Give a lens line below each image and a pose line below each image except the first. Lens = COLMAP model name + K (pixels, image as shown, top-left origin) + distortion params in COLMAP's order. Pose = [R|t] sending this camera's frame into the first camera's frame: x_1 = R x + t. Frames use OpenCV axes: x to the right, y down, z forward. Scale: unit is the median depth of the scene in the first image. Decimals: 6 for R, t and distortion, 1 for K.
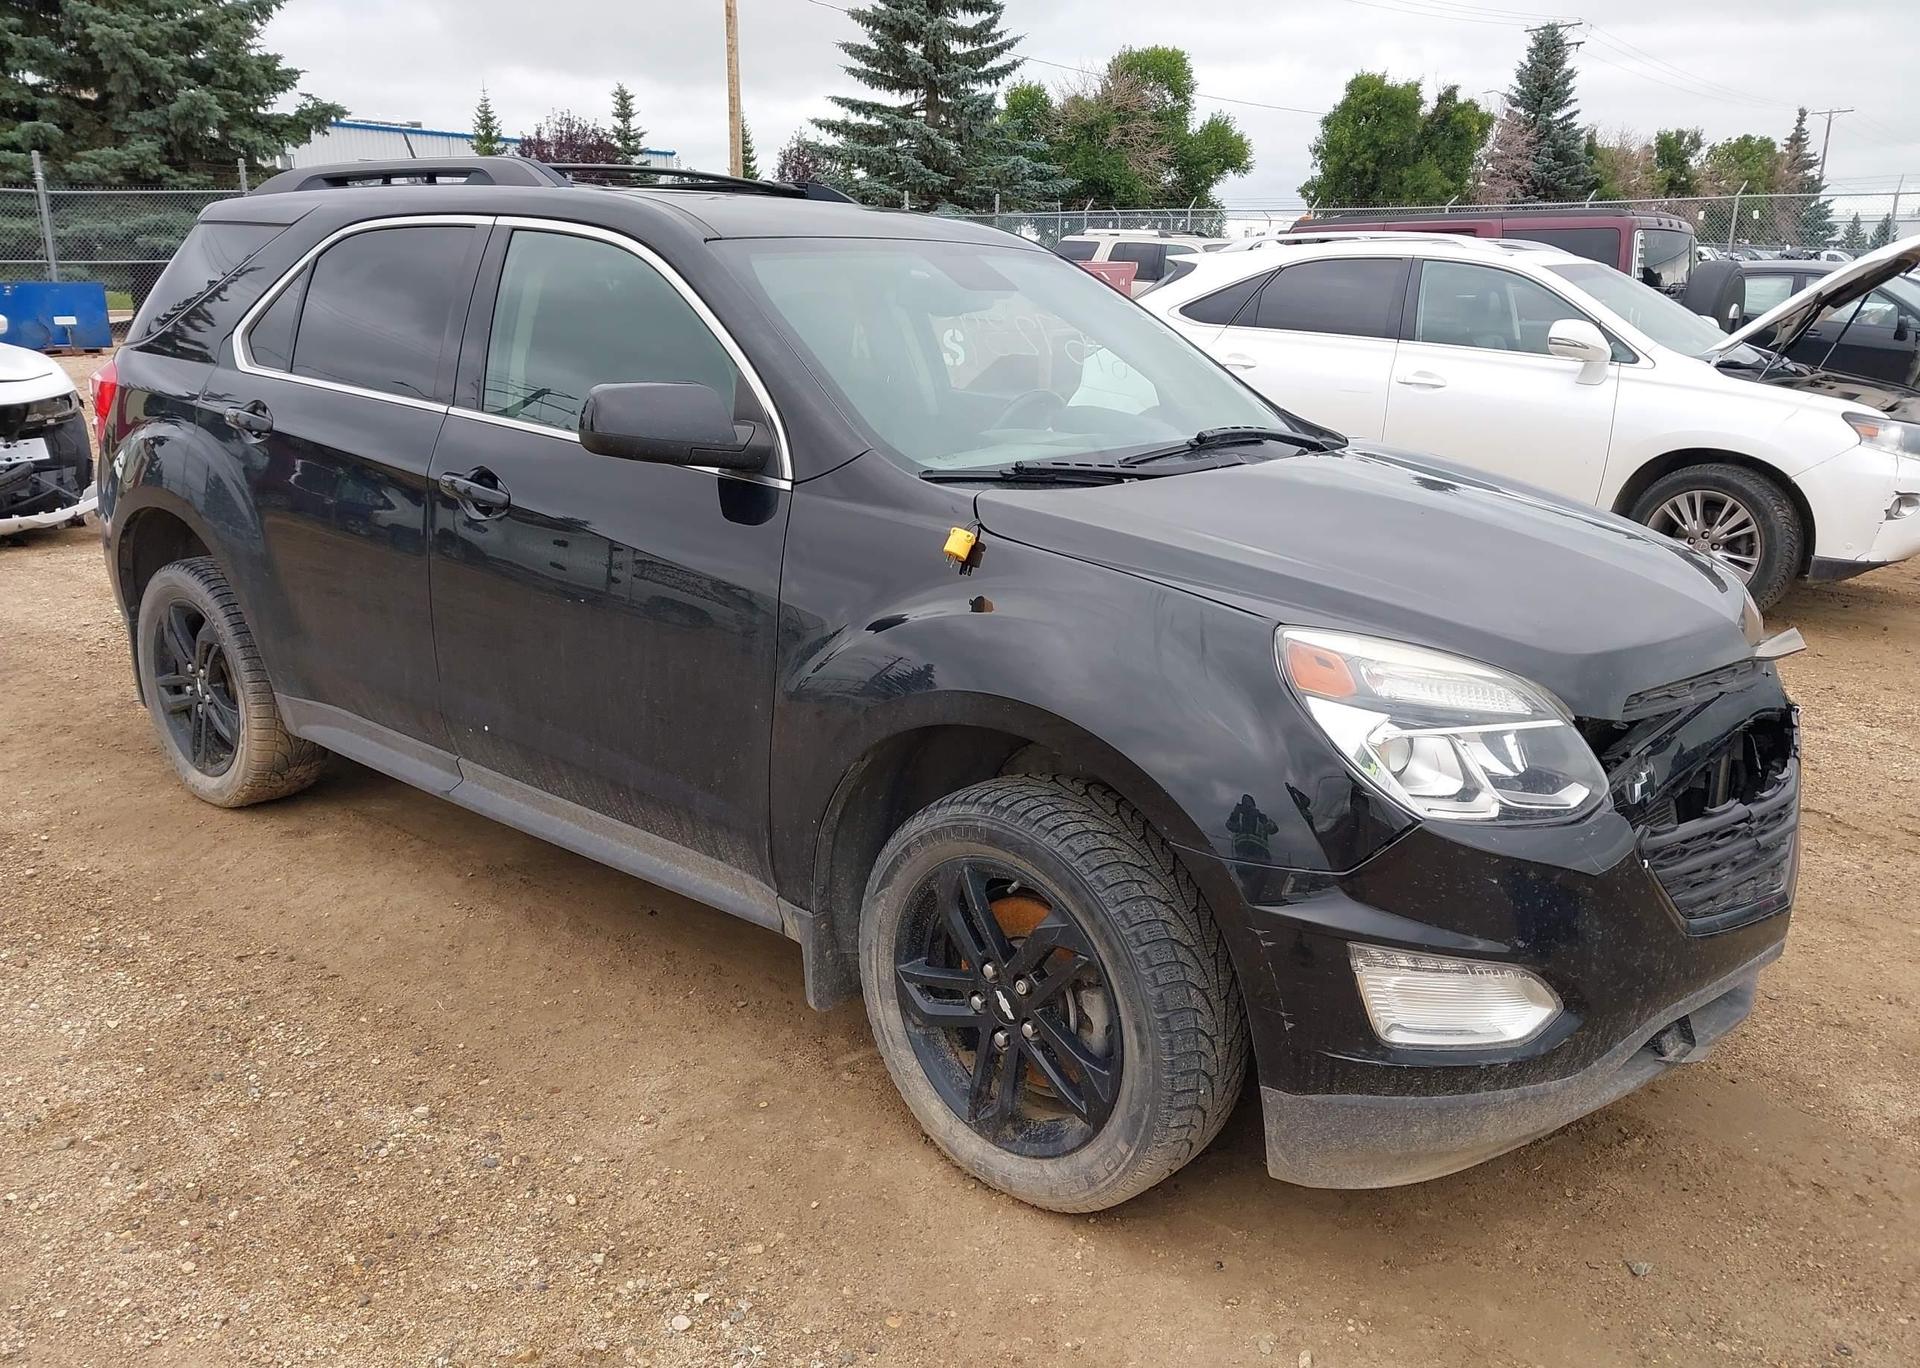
lens RADIAL K [[1517.4, 0, 988.7], [0, 1517.4, 710.8], [0, 0, 1]] dist [0.014123, -0.020672]
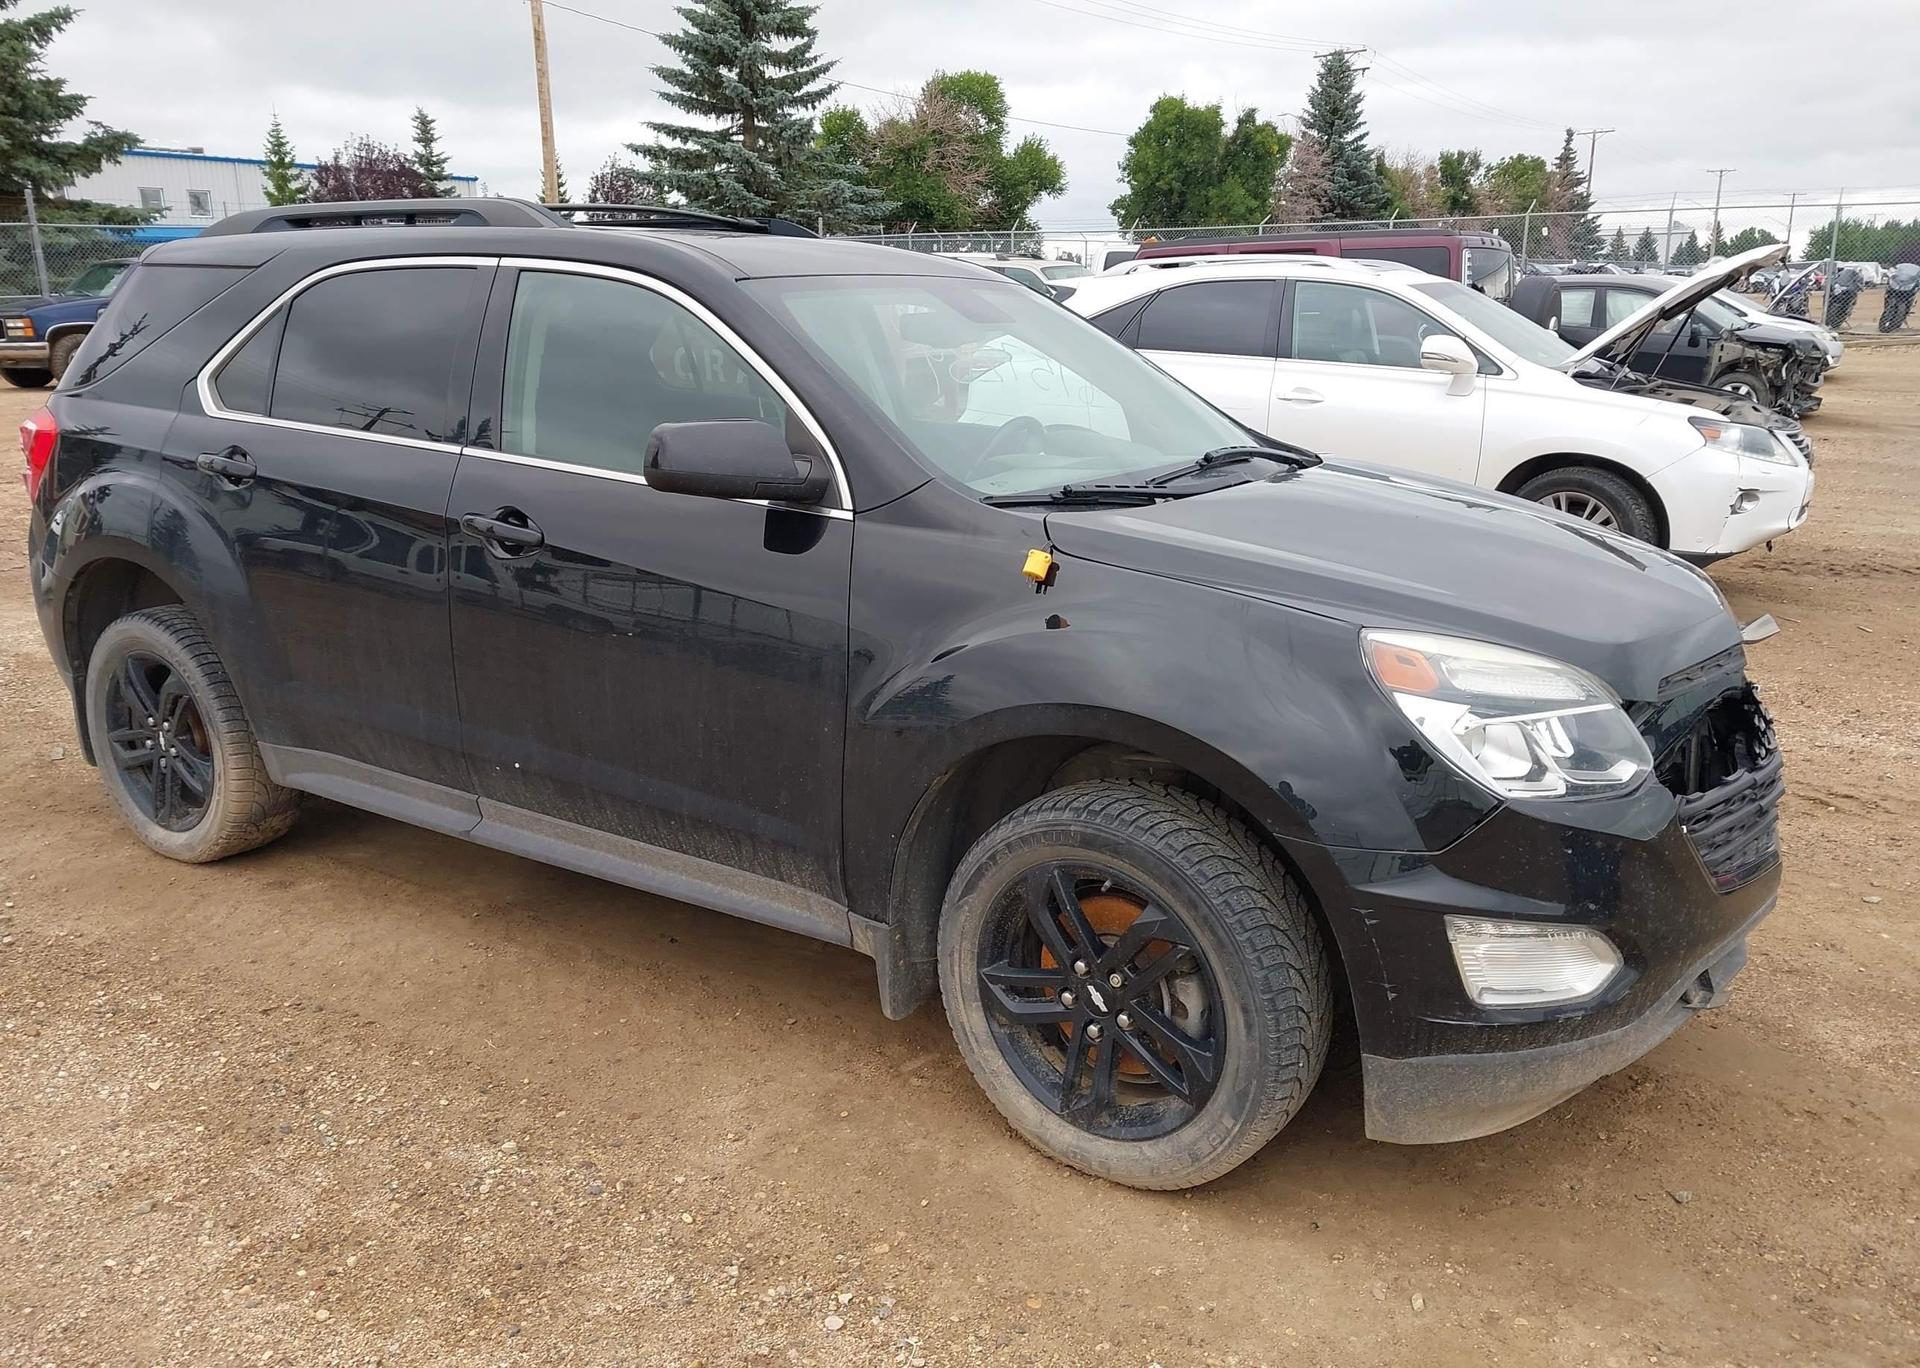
lens RADIAL K [[1517.4, 0, 988.7], [0, 1517.4, 710.8], [0, 0, 1]] dist [0.014123, -0.020672]
pose [[0.992315, -0.046547, 0.114651, -0.107543], [0.047977, 0.998801, -0.009744, 0.000195], [-0.114060, 0.015170, 0.993358, -0.027419]]
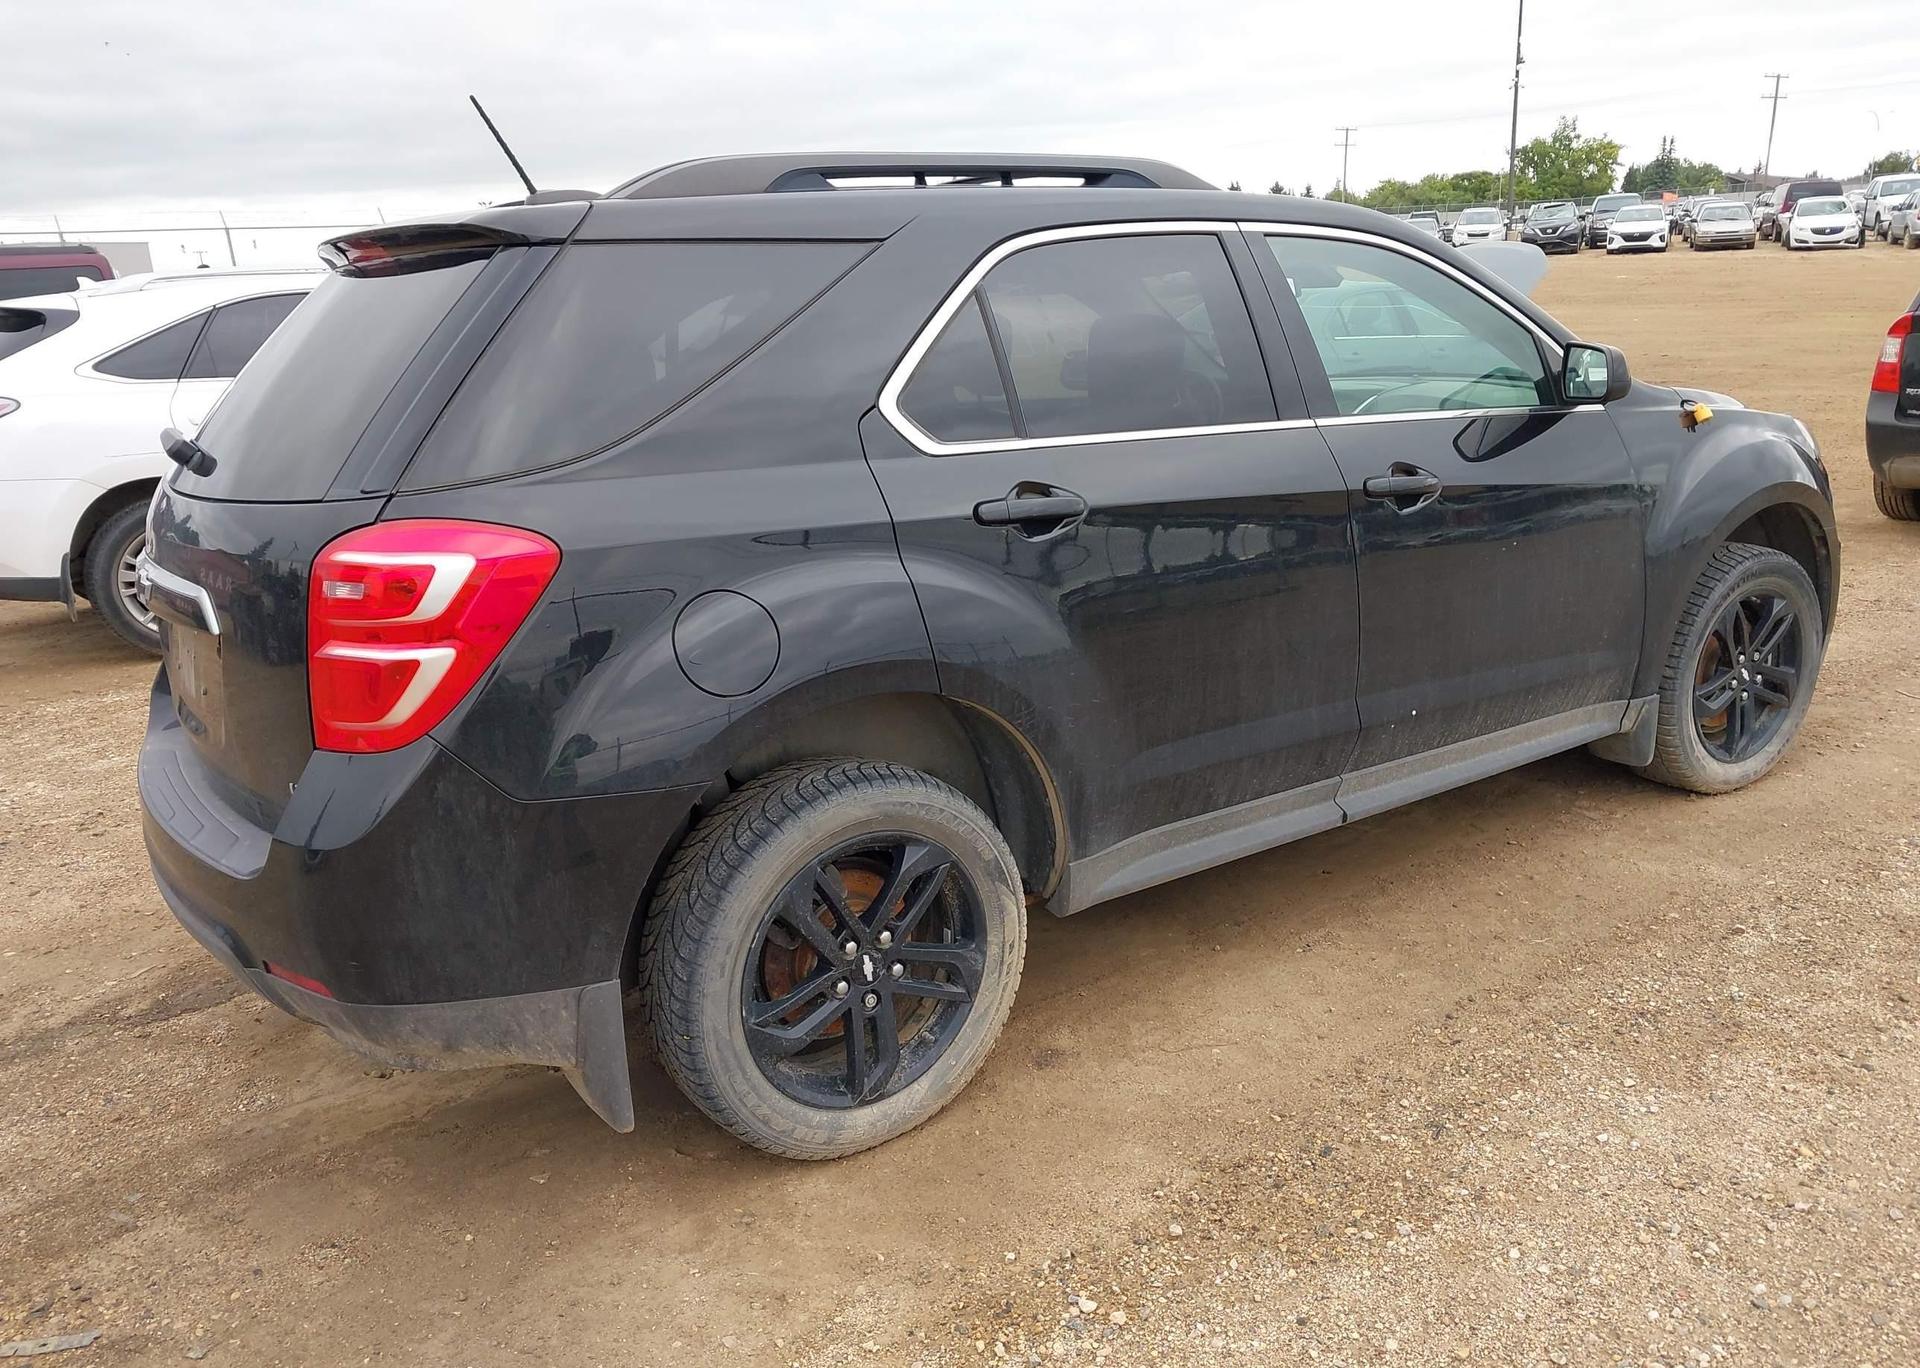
lens RADIAL K [[1575.5, 0, 1017.2], [0, 1575.5, 625.8], [0, 0, 1]] dist [0.016536, -0.013842]
pose [[0.238667, -0.262708, 0.934892, -1.106294], [0.301128, 0.935279, 0.185943, -0.259671], [-0.923234, 0.237144, 0.302329, 0.734765]]
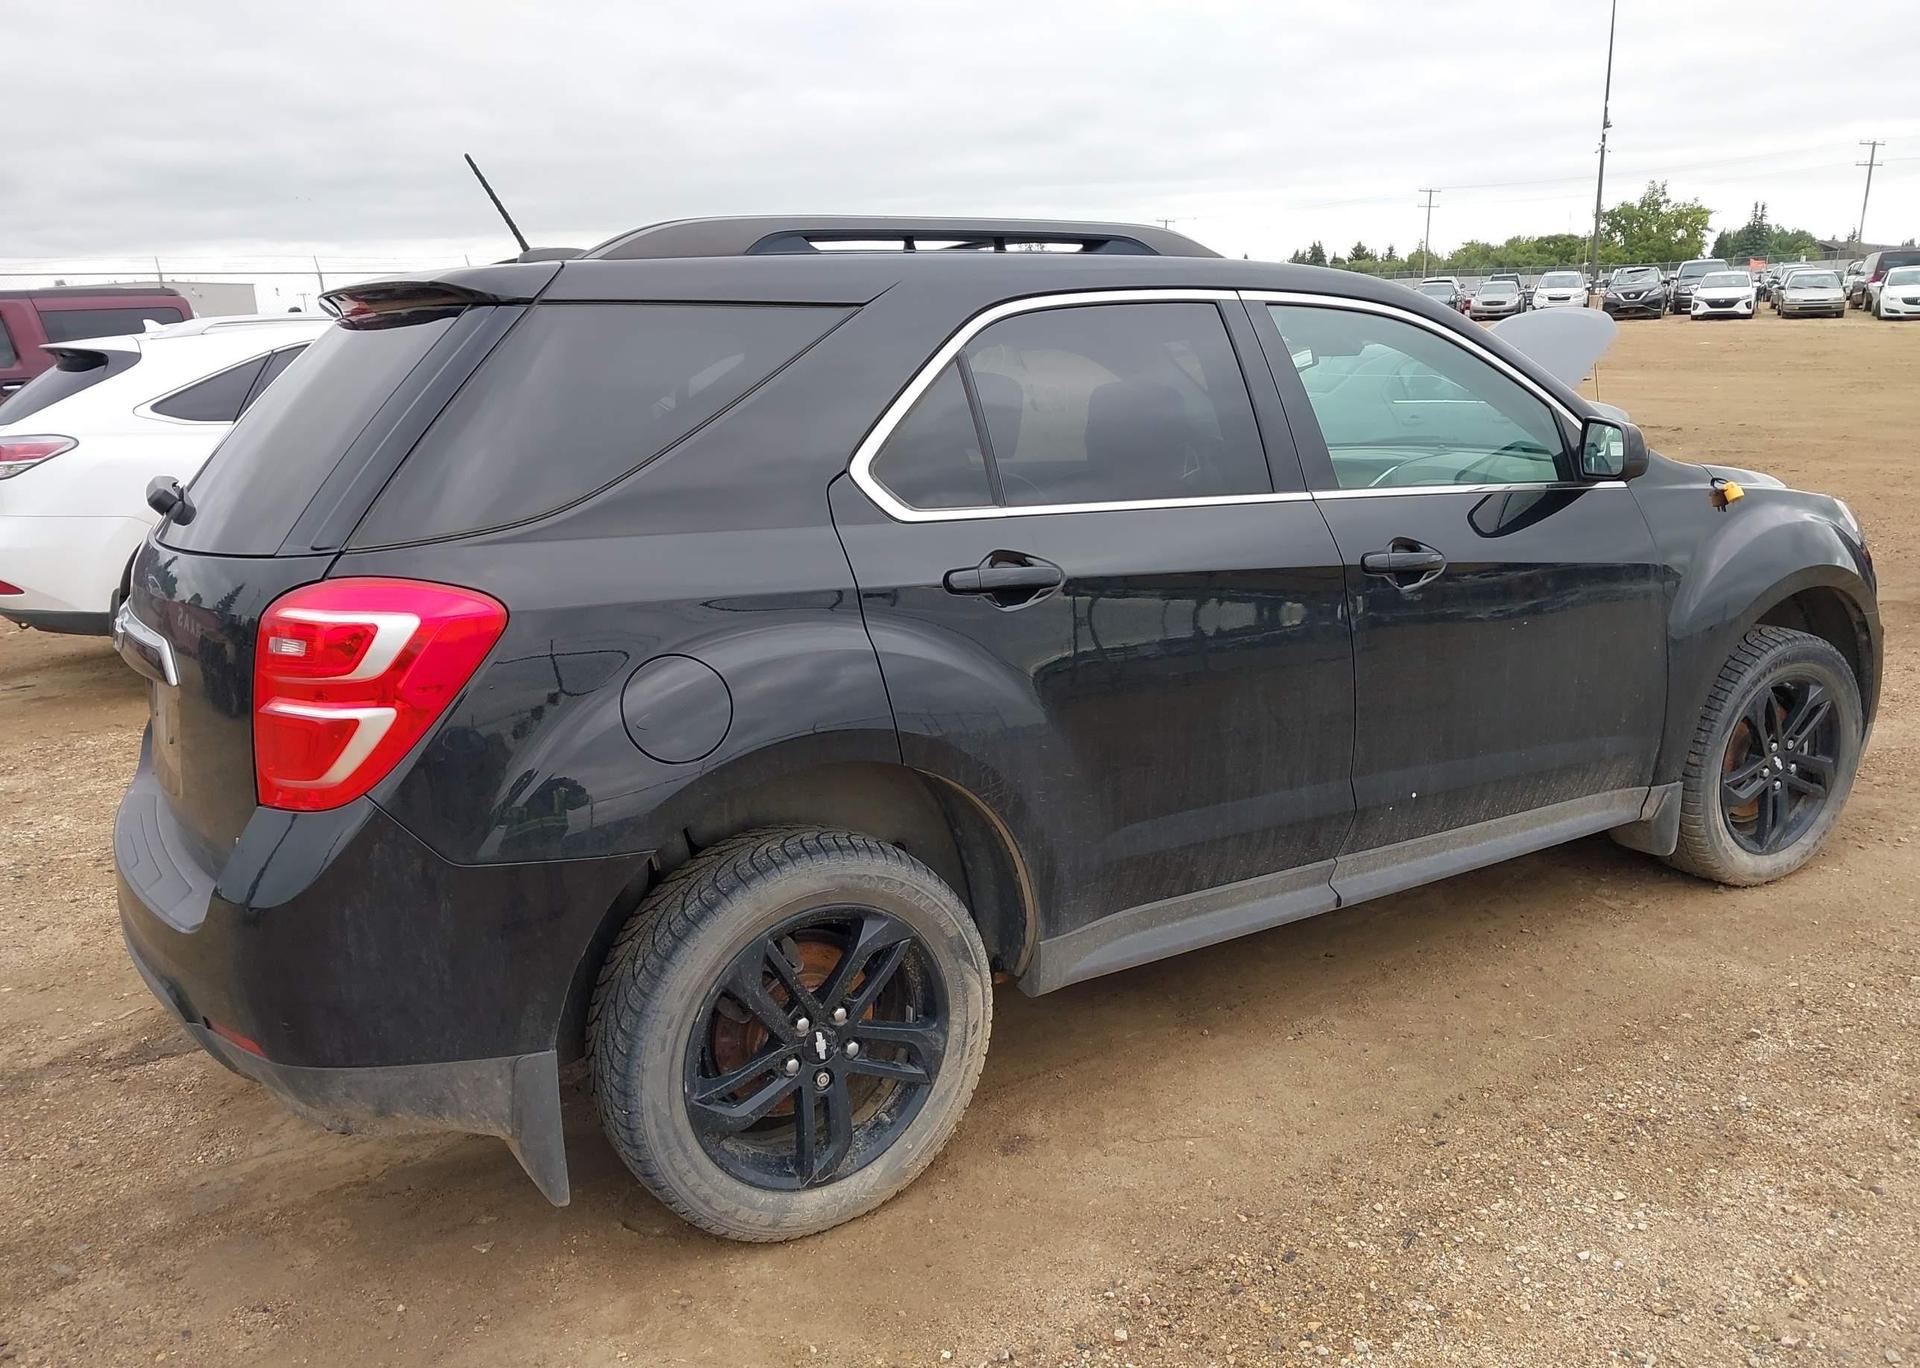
lens RADIAL K [[1575.5, 0, 1017.2], [0, 1575.5, 625.8], [0, 0, 1]] dist [0.016536, -0.013842]
pose [[0.289023, -0.224994, 0.930507, -1.079072], [0.282717, 0.948697, 0.141578, -0.252477], [-0.914624, 0.222151, 0.337805, 0.696734]]
